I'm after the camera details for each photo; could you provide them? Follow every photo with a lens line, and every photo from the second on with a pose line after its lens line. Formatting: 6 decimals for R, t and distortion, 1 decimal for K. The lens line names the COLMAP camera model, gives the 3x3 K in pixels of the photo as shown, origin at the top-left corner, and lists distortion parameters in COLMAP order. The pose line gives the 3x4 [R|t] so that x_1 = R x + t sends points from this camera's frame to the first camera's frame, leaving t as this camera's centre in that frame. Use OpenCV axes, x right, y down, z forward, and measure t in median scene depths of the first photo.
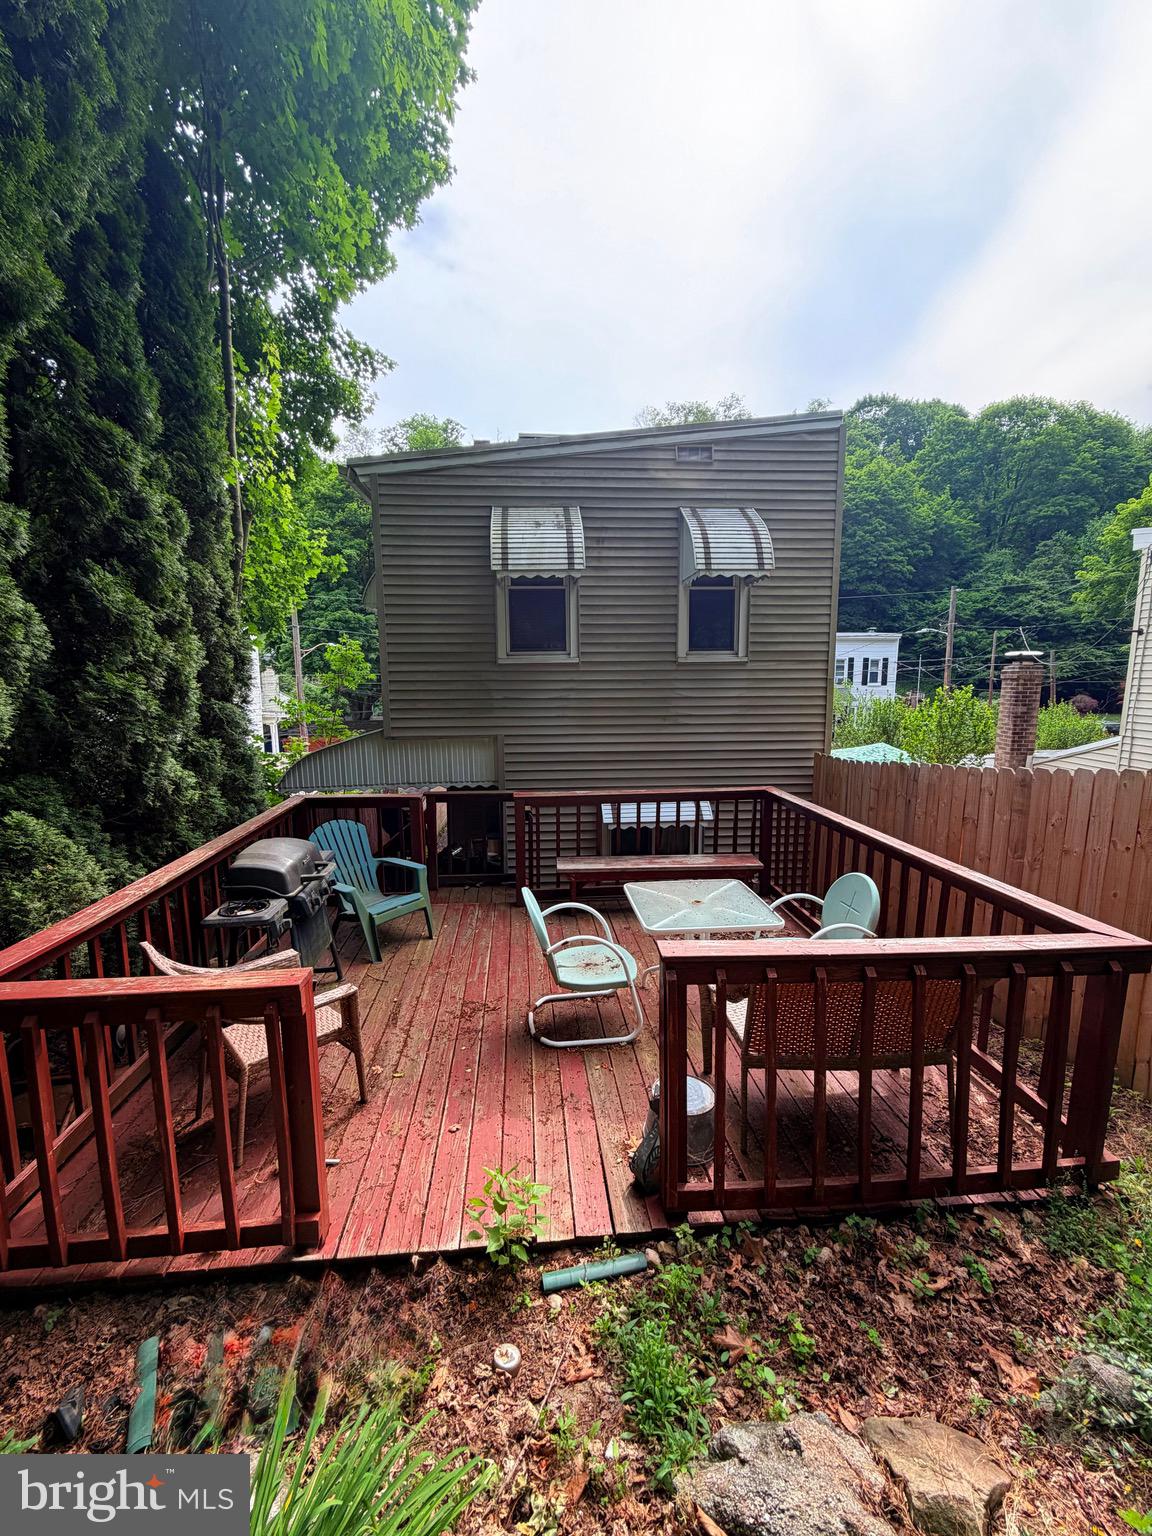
lens RADIAL K [[615.3, 0, 574.9], [0, 615.3, 761.7], [0, 0, 1]] dist [0.002261, 0.000664]
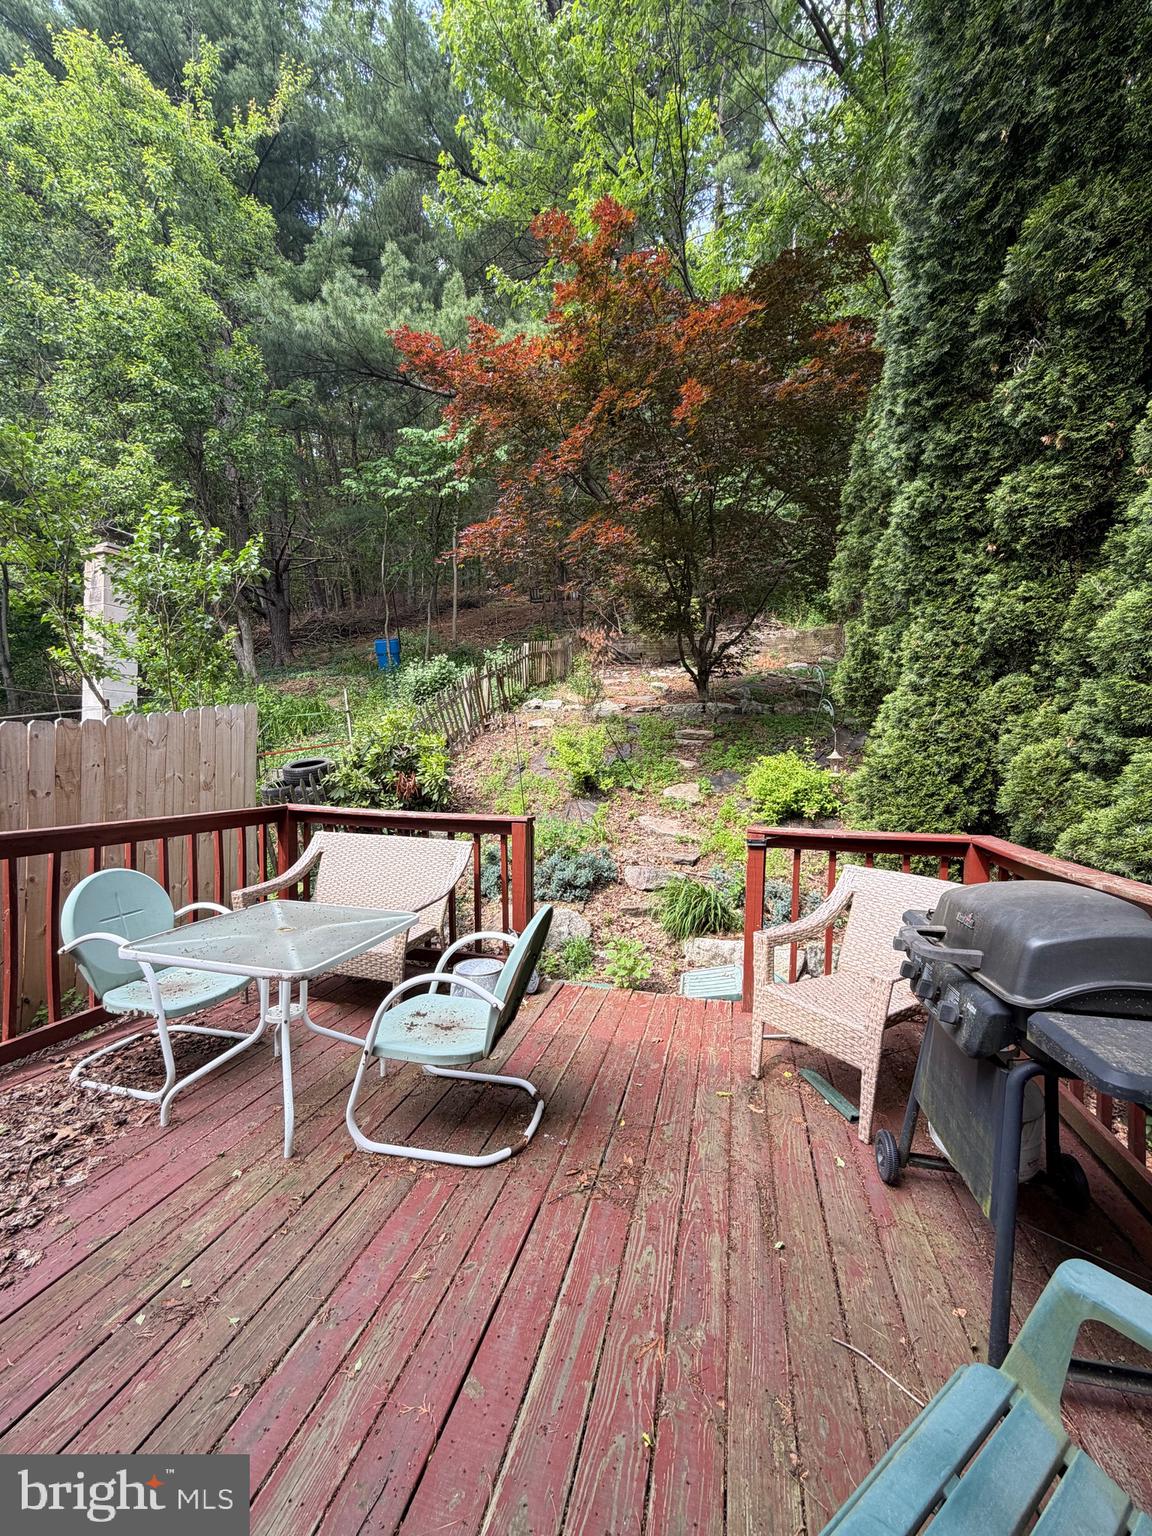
lens RADIAL K [[615.3, 0, 574.9], [0, 615.3, 761.7], [0, 0, 1]] dist [0.002261, 0.000664]
pose [[-0.949283, -0.011353, 0.314217, -0.286965], [0.033713, 0.989911, 0.137619, -0.029740], [-0.312609, 0.141233, -0.939324, 1.434675]]
